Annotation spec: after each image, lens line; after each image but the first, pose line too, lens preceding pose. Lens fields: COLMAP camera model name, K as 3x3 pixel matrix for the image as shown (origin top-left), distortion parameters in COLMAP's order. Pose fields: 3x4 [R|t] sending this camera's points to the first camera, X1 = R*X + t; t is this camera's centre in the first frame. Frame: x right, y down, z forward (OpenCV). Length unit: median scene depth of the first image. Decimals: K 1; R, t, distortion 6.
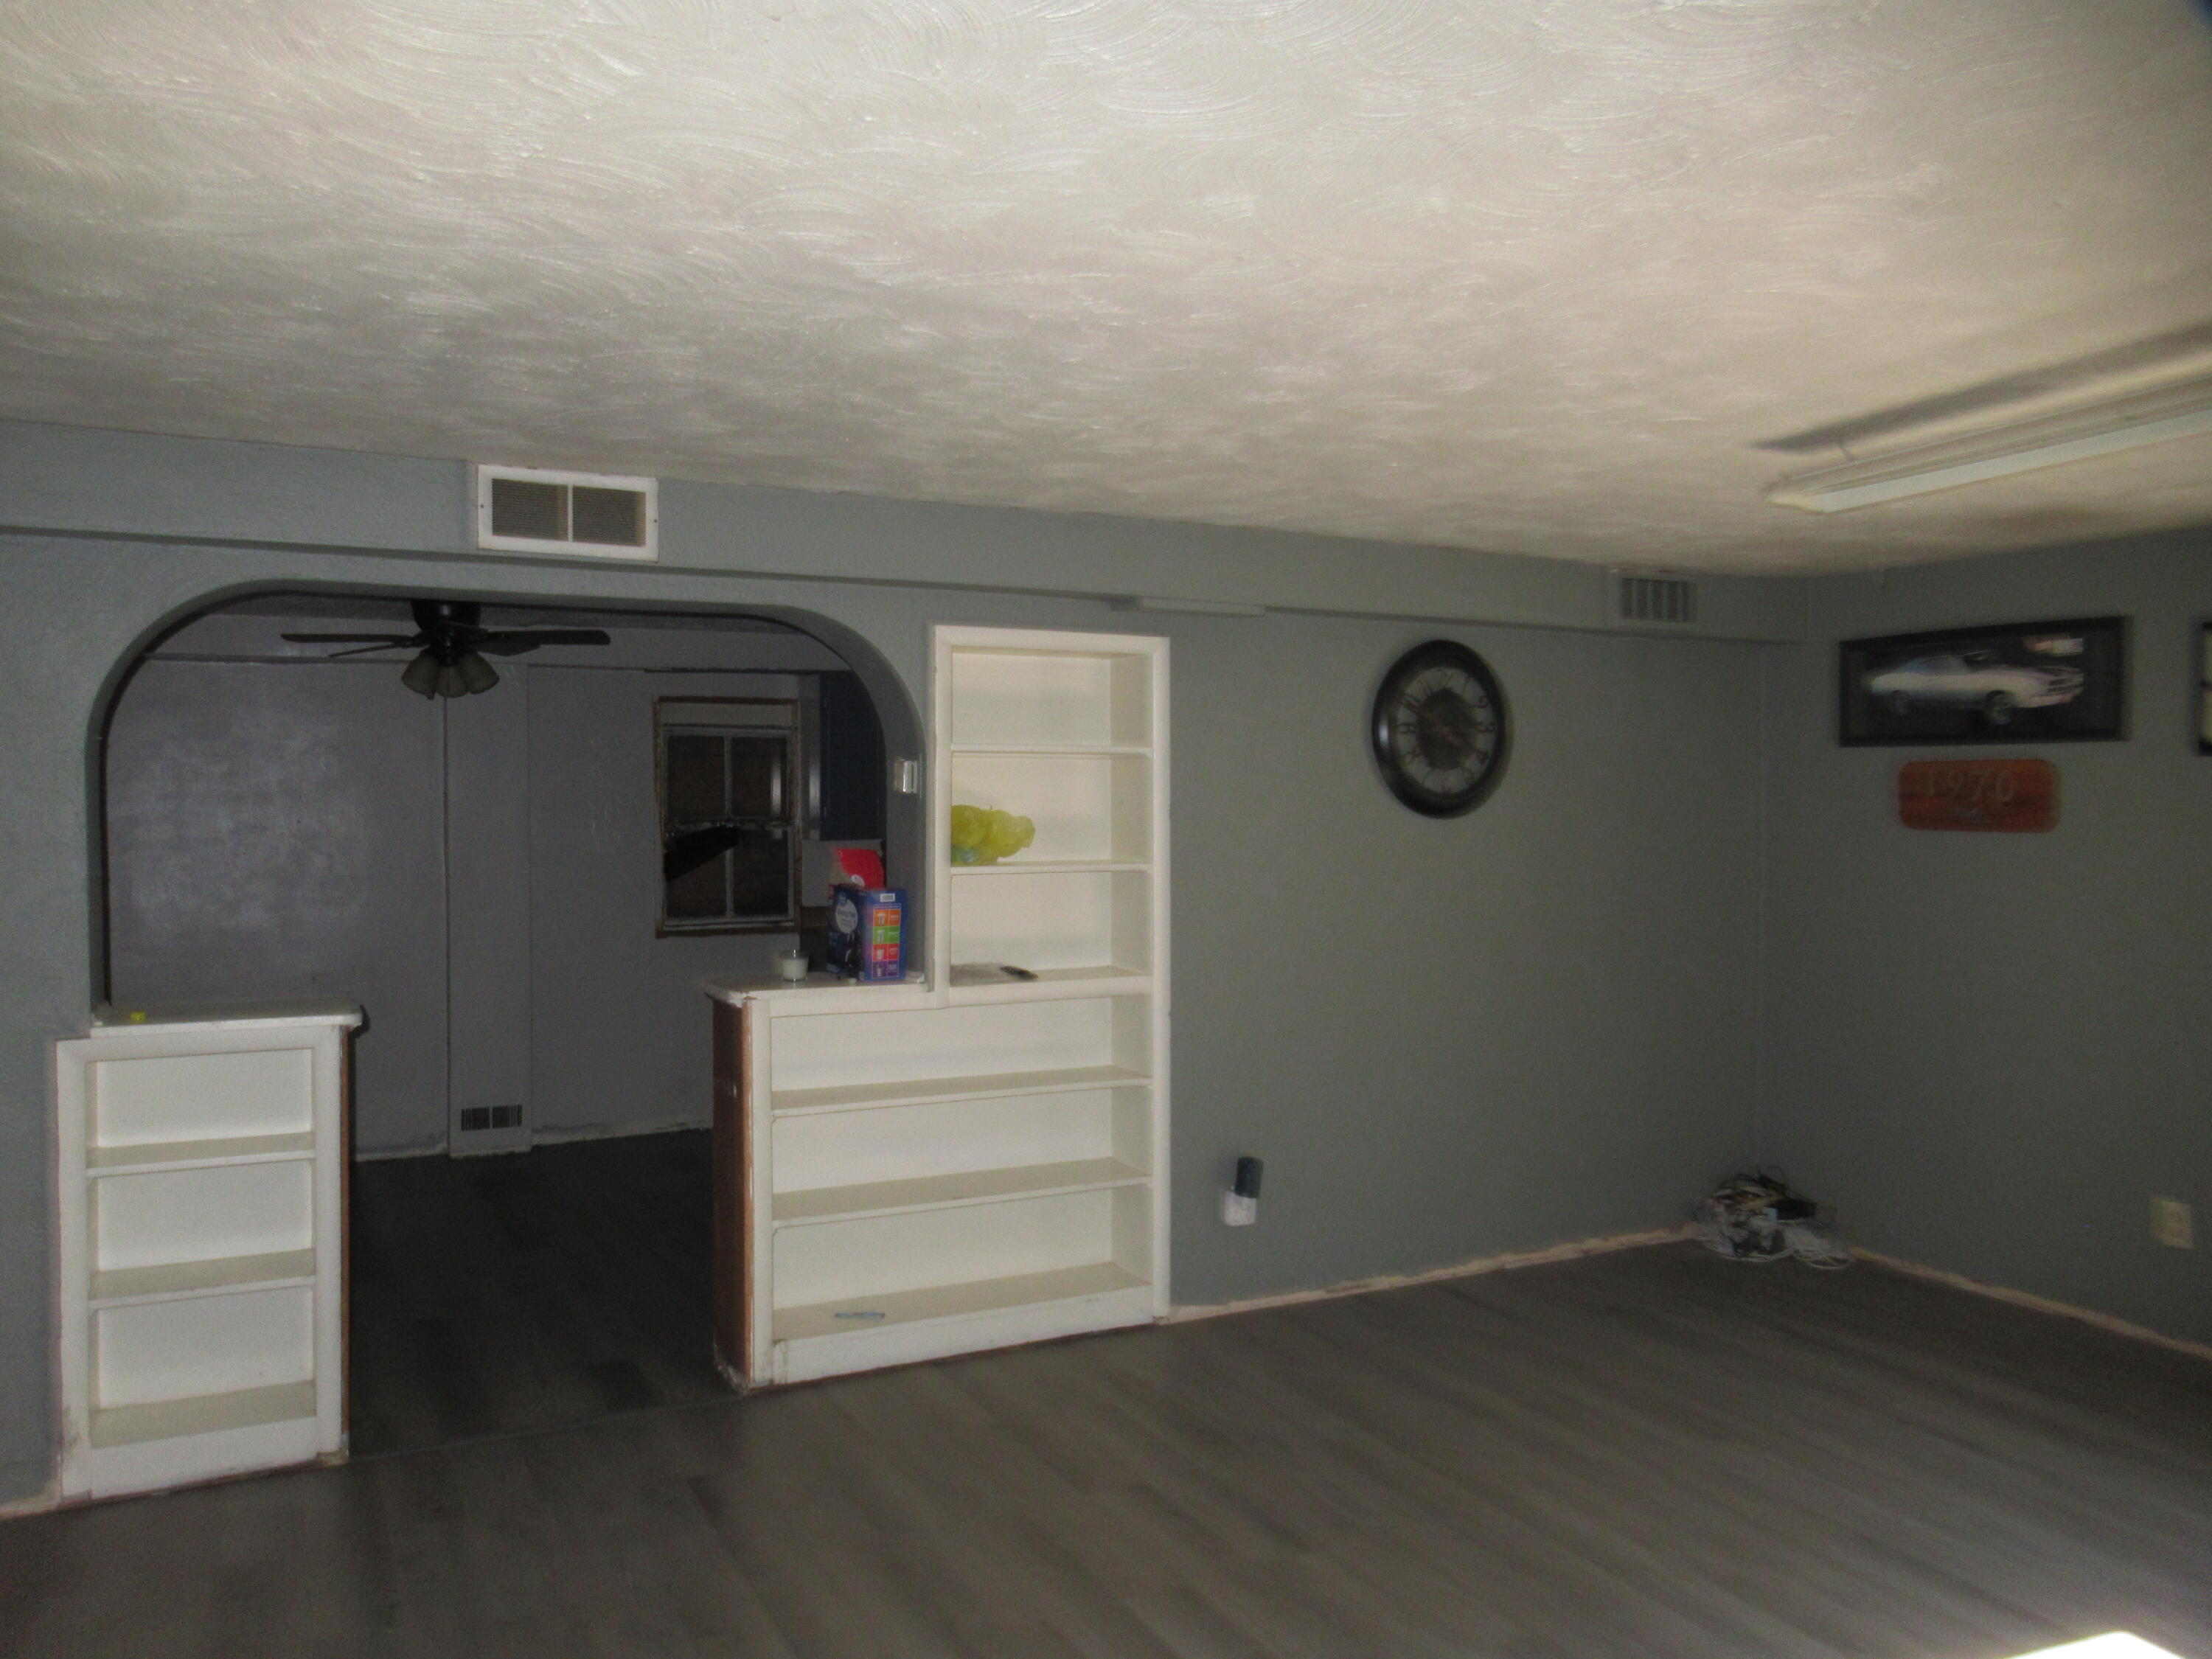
lens RADIAL K [[1664.3, 0, 1106.0], [0, 1664.3, 829.5], [0, 0, 1]] dist [0.000753, 0.003069]
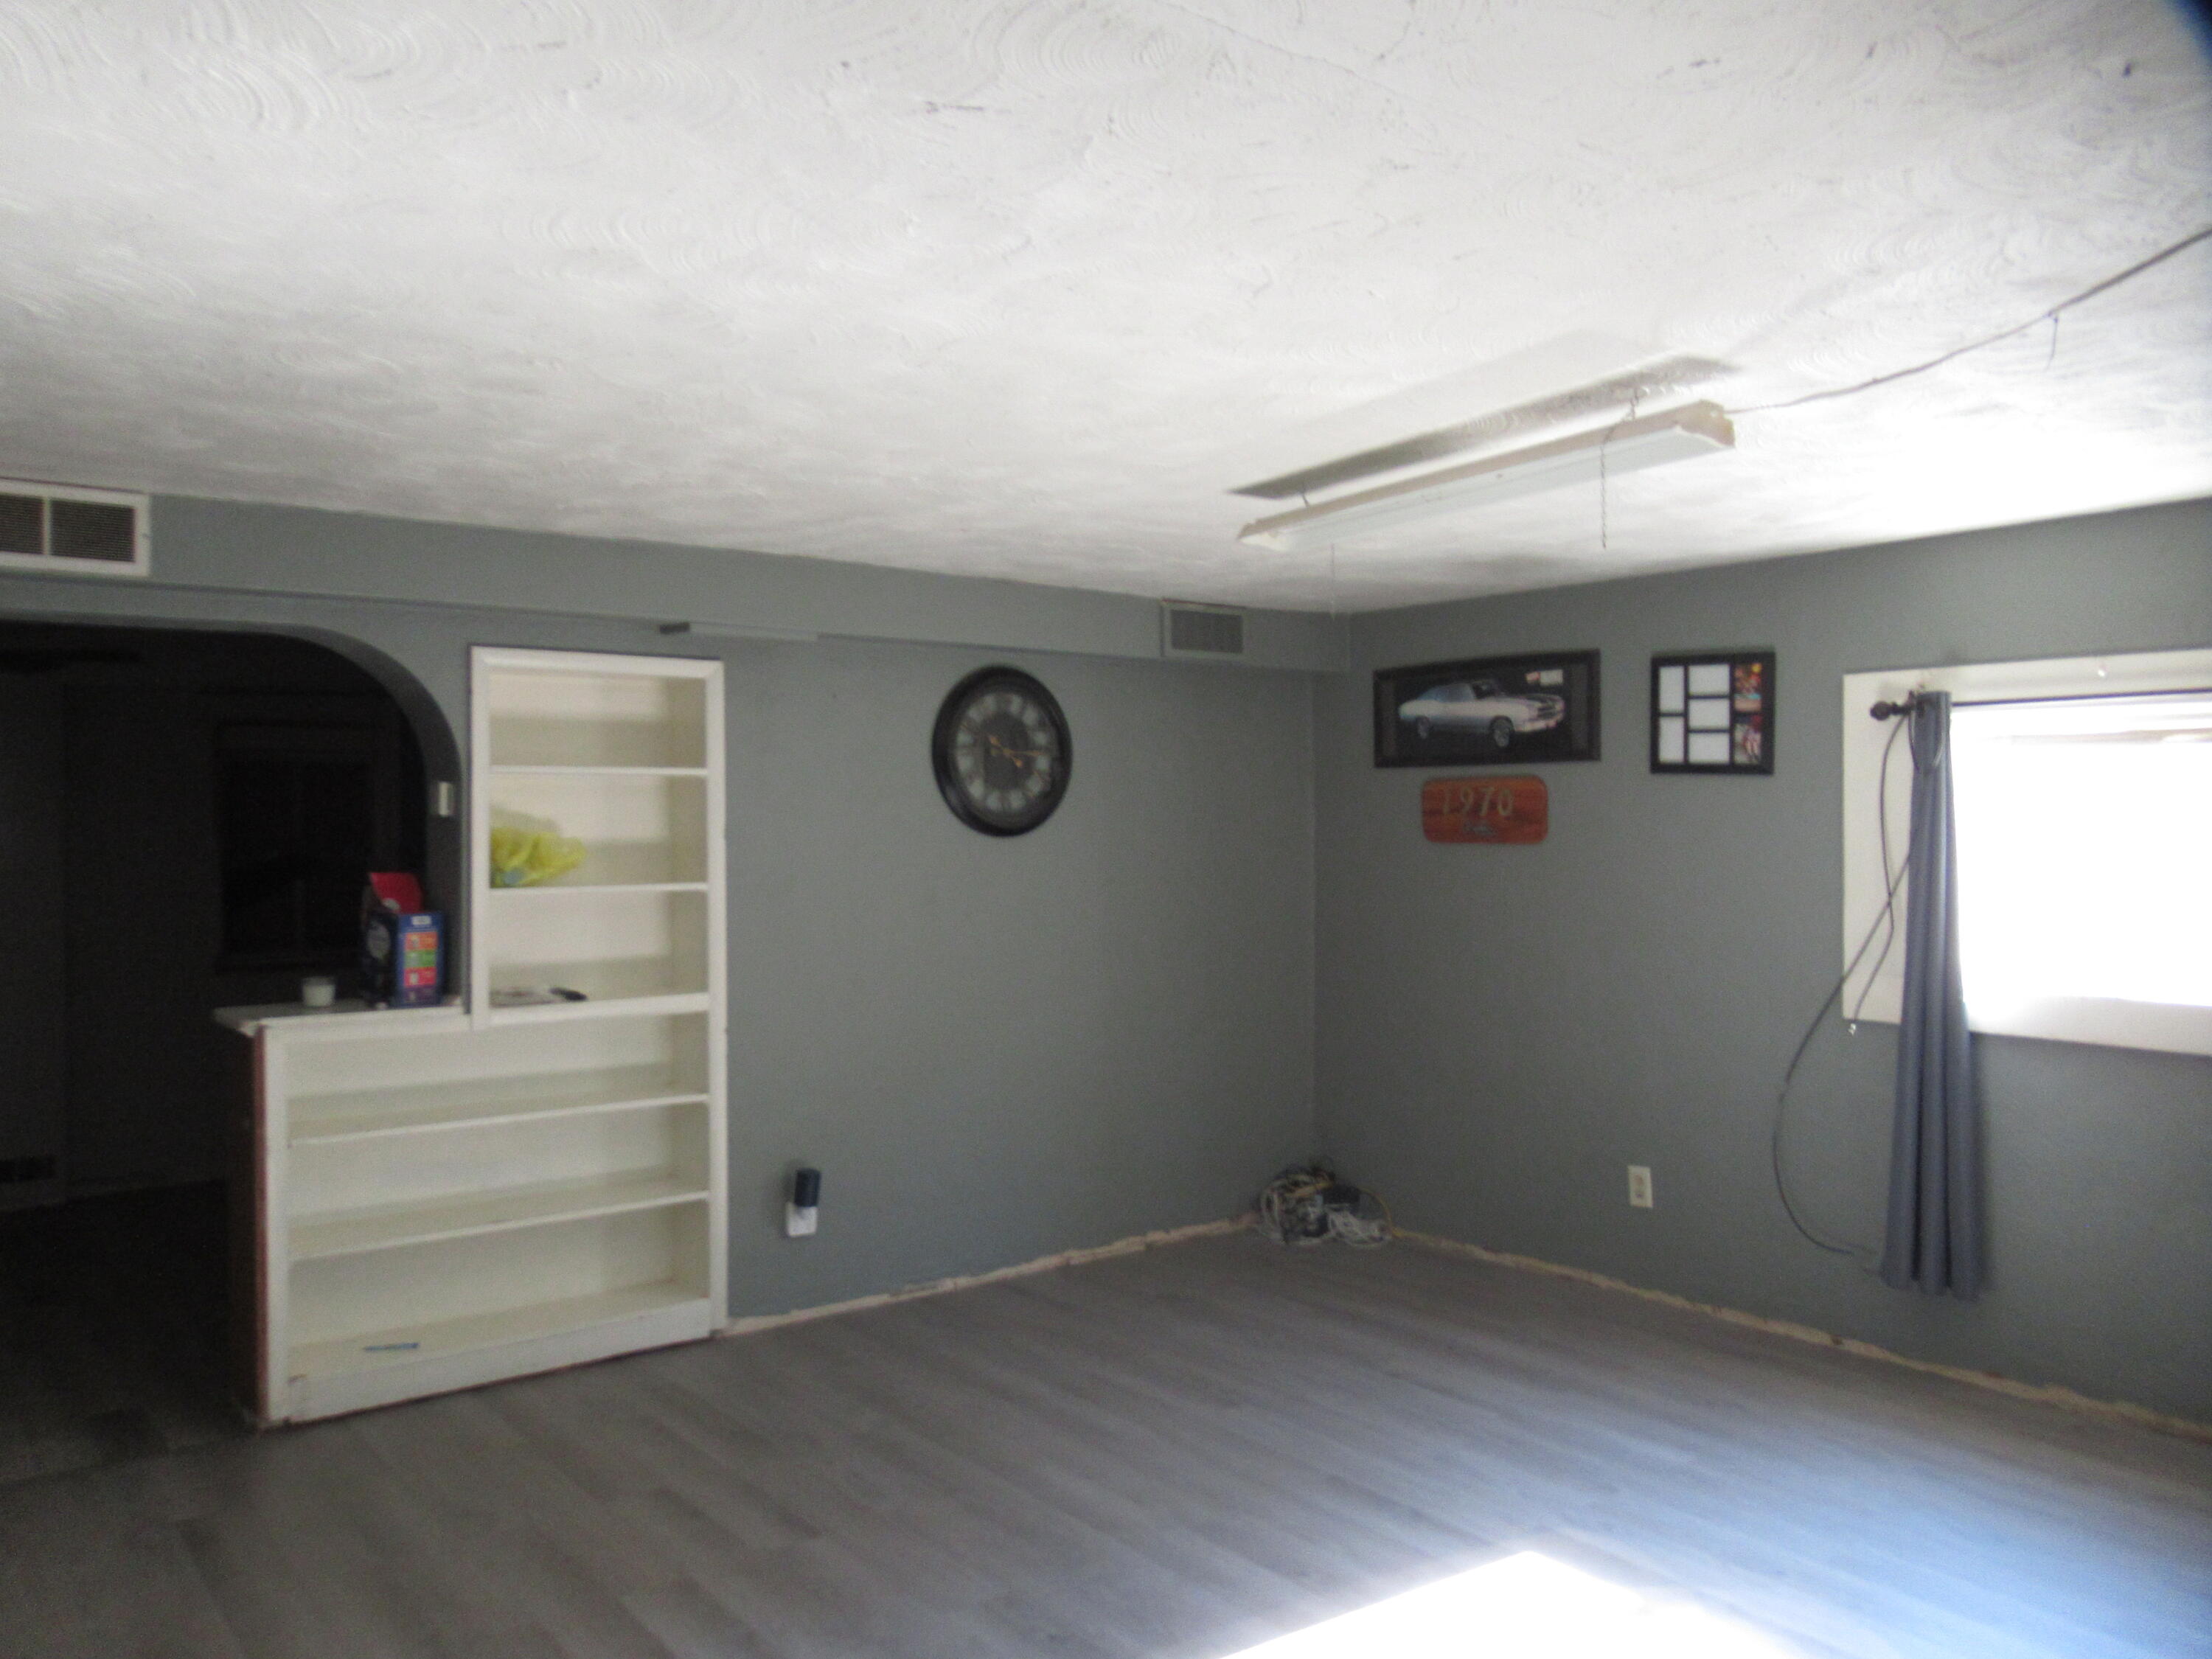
lens RADIAL K [[1650.6, 0, 1082.5], [0, 1650.6, 815.4], [0, 0, 1]] dist [-0.001927, -0.002308]
pose [[0.981661, -0.009533, 0.190397, 0.059452], [0.014452, 0.999596, -0.024464, 0.006653], [-0.190087, 0.026767, 0.981402, -0.036210]]
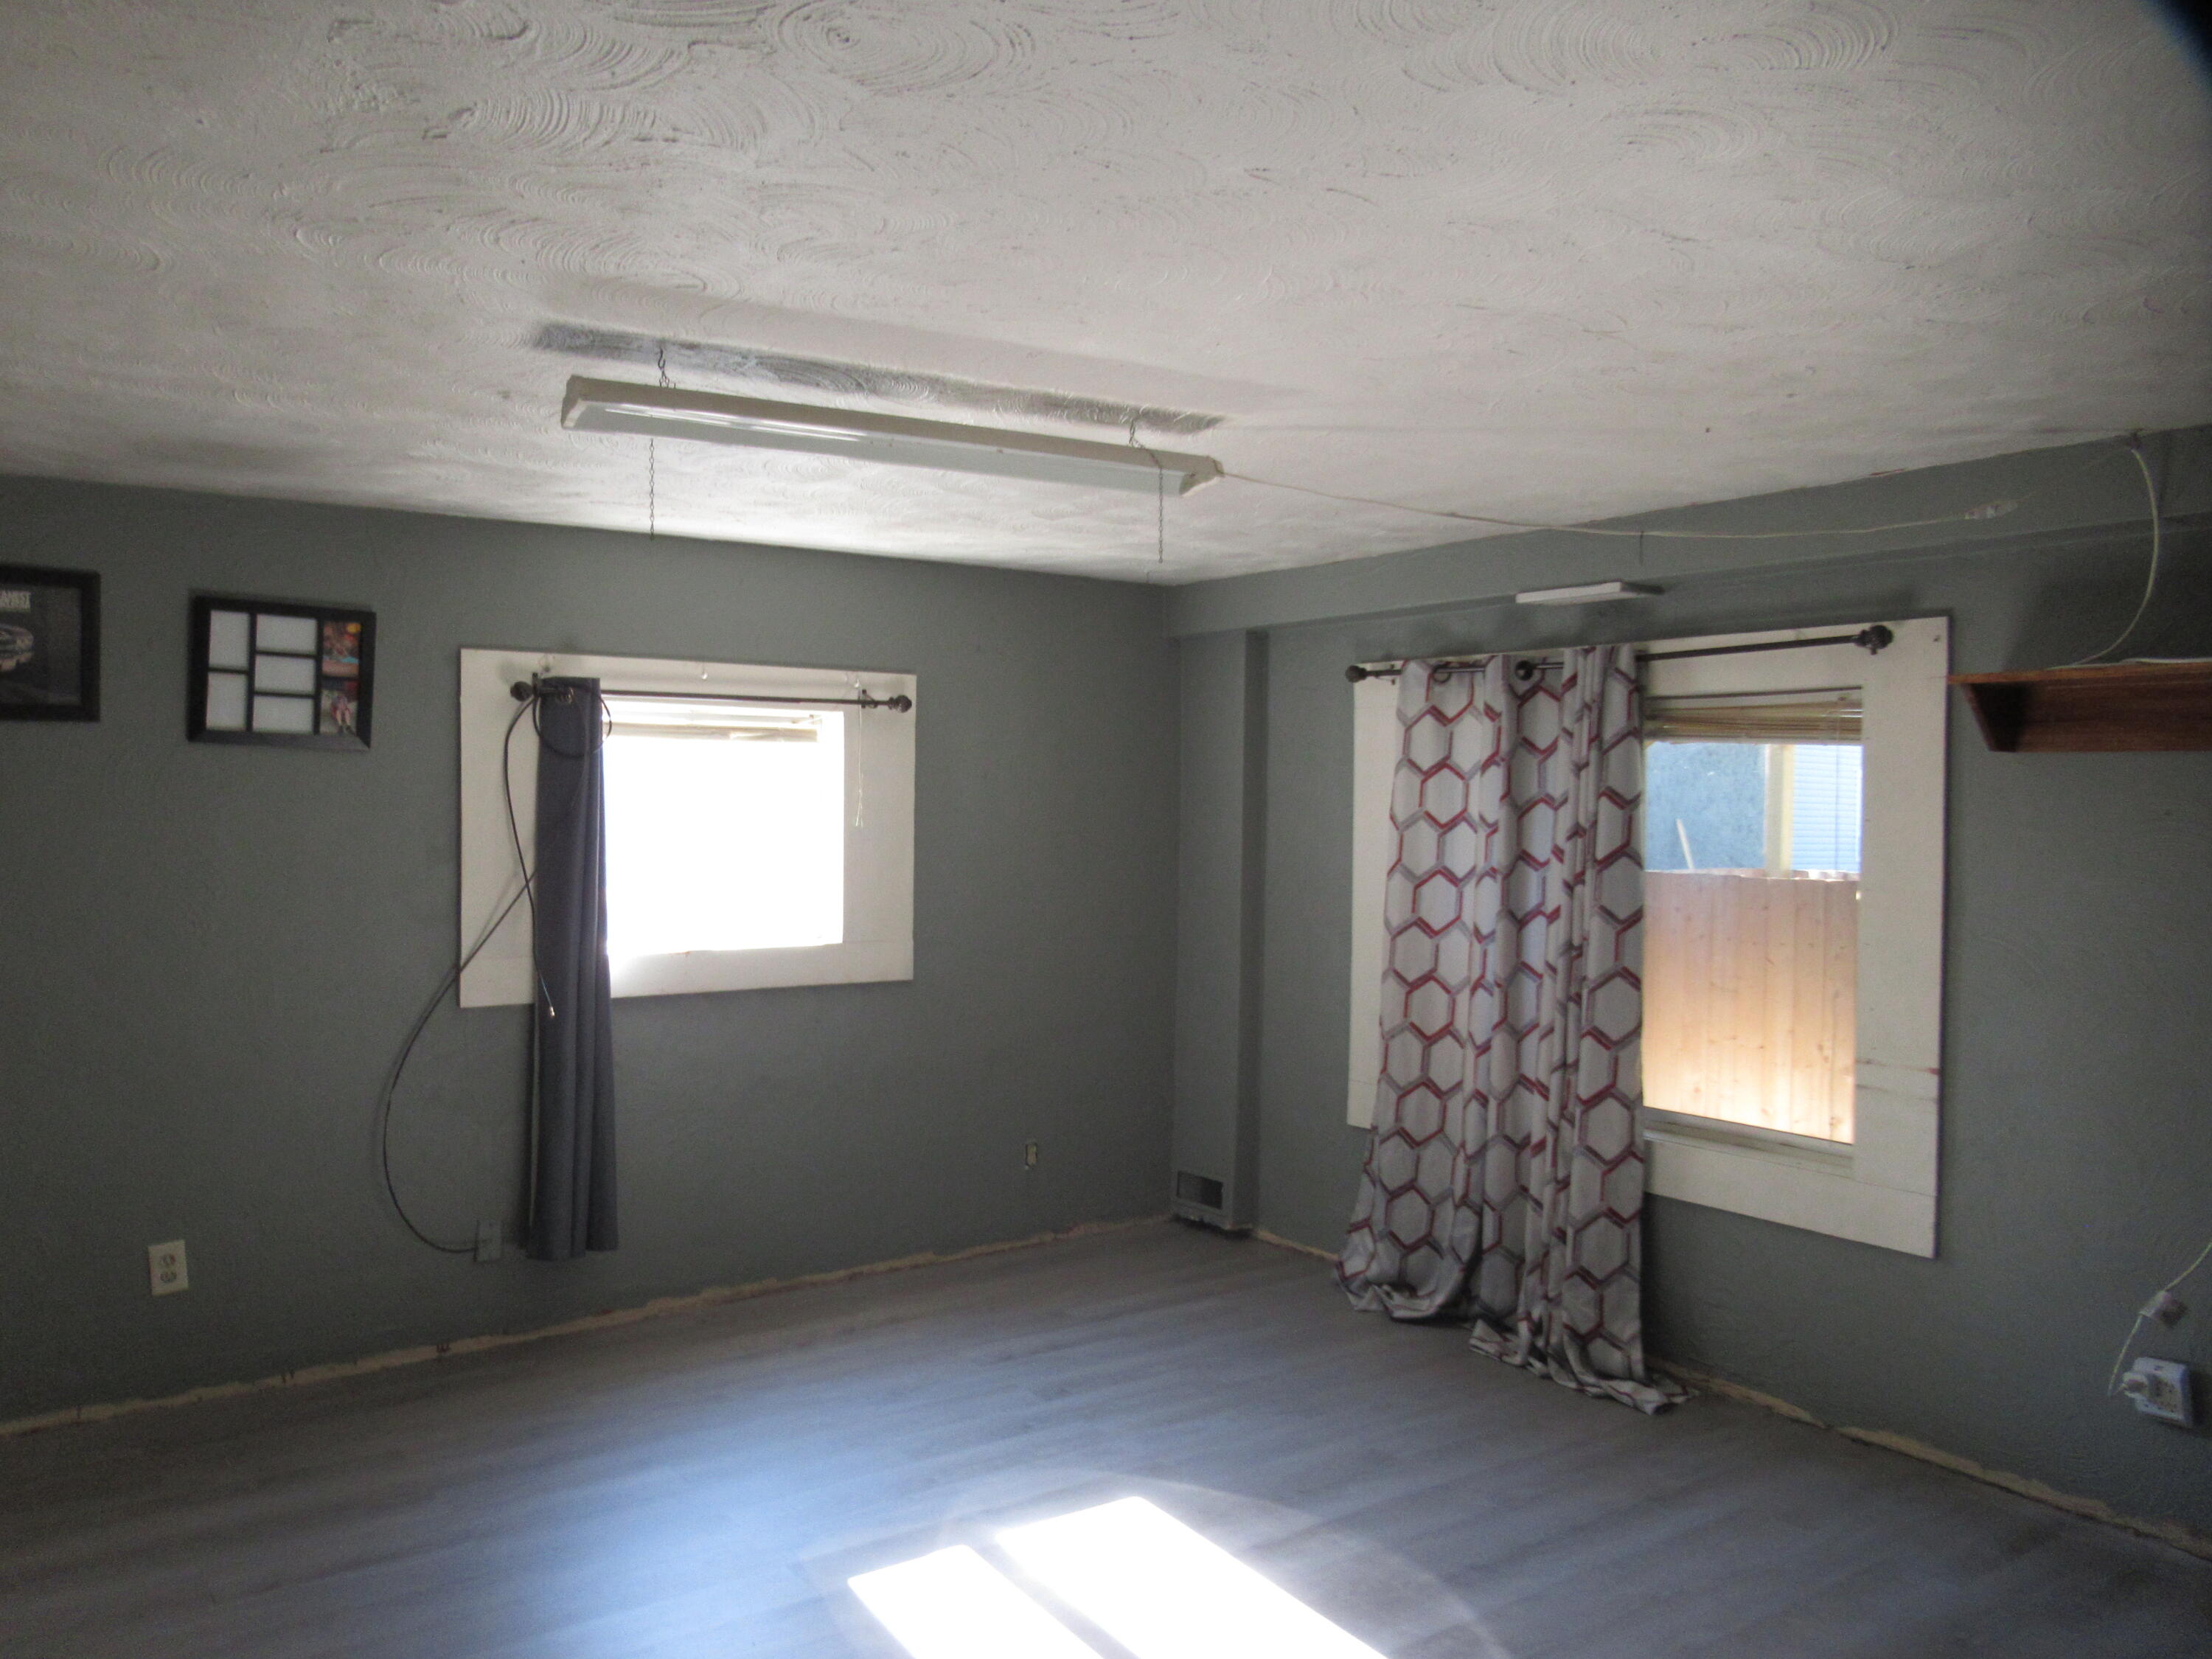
lens RADIAL K [[1650.6, 0, 1082.5], [0, 1650.6, 815.4], [0, 0, 1]] dist [-0.001927, -0.002308]
pose [[-0.142912, -0.022424, 0.989481, -0.317426], [0.022720, 0.999406, 0.025930, -0.017641], [-0.989475, 0.026187, -0.142318, 0.681851]]
